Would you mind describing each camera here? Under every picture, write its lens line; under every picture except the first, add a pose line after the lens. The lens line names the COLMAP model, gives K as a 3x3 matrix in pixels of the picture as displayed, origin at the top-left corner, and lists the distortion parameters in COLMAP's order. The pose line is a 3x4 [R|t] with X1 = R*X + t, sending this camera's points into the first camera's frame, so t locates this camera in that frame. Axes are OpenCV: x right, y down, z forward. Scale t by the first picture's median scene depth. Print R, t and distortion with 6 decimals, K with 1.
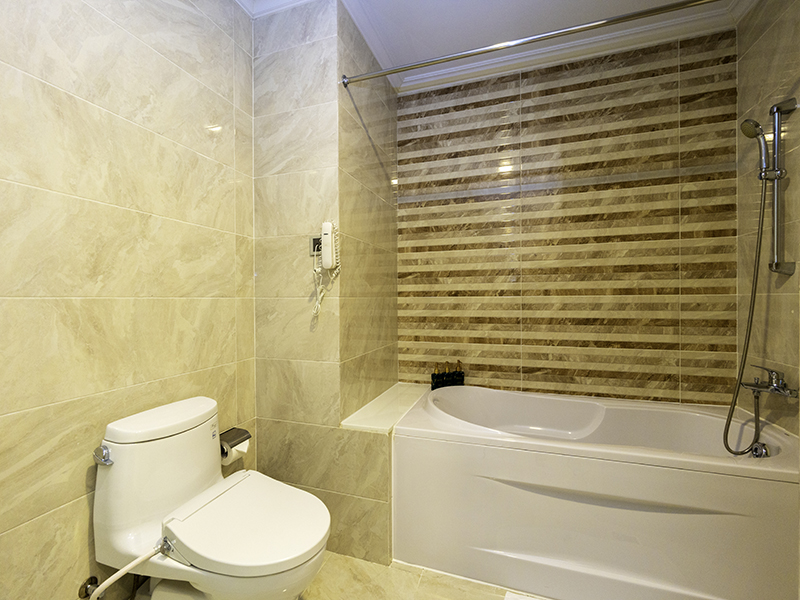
lens RADIAL K [[342.9, 0, 396.2], [0, 342.9, 307.7], [0, 0, 1]] dist [-0.000702, -0.001150]
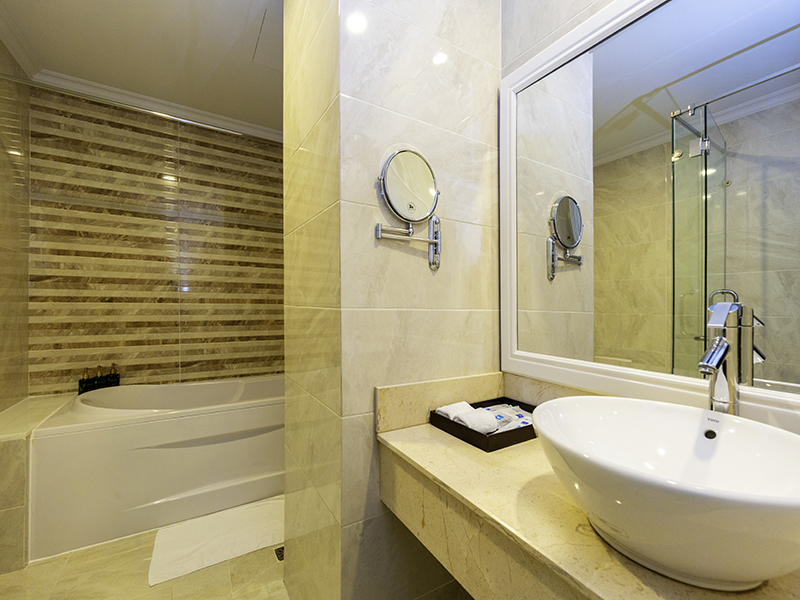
lens RADIAL K [[342.9, 0, 392.1], [0, 342.9, 307.4], [0, 0, 1]] dist [-0.000702, -0.001150]
pose [[0.659703, 0.001905, 0.751524, -0.046161], [-0.005297, 0.999984, 0.002115, -0.025814], [-0.751508, -0.005376, 0.659703, -0.351093]]
